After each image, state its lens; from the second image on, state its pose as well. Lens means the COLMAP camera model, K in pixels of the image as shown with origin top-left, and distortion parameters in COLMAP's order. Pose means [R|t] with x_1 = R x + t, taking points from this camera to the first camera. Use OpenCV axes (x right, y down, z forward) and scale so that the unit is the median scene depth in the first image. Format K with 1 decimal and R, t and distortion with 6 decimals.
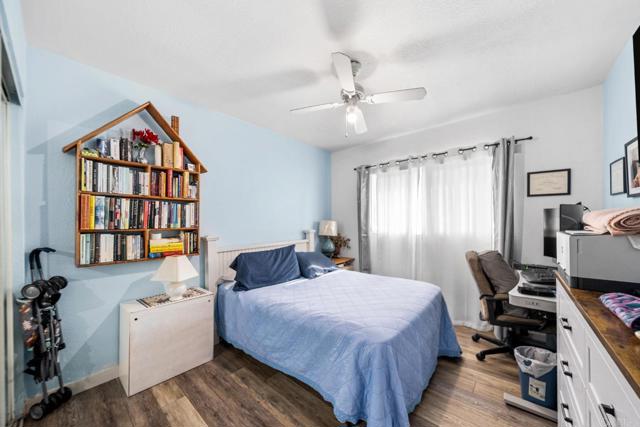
lens RADIAL K [[234.4, 0, 320.0], [0, 234.4, 213.5], [0, 0, 1]] dist [-0.000035, -0.000042]
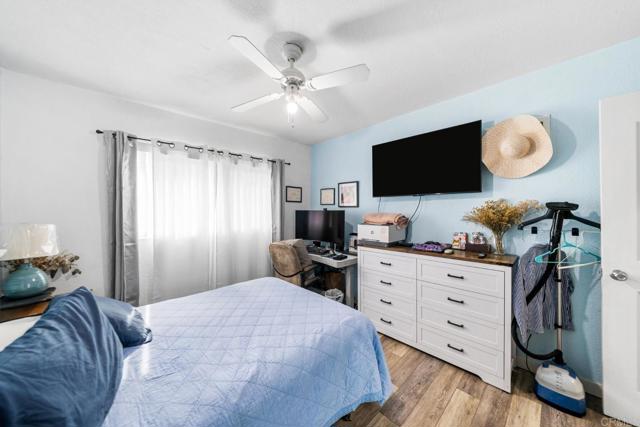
lens RADIAL K [[223.1, 0, 325.0], [0, 223.1, 214.3], [0, 0, 1]] dist [-0.000827, -0.000164]
pose [[0.080278, -0.010914, 0.996713, -0.452342], [-0.027666, 0.999530, 0.013173, -0.014122], [-0.996388, -0.028633, 0.079938, 0.529564]]
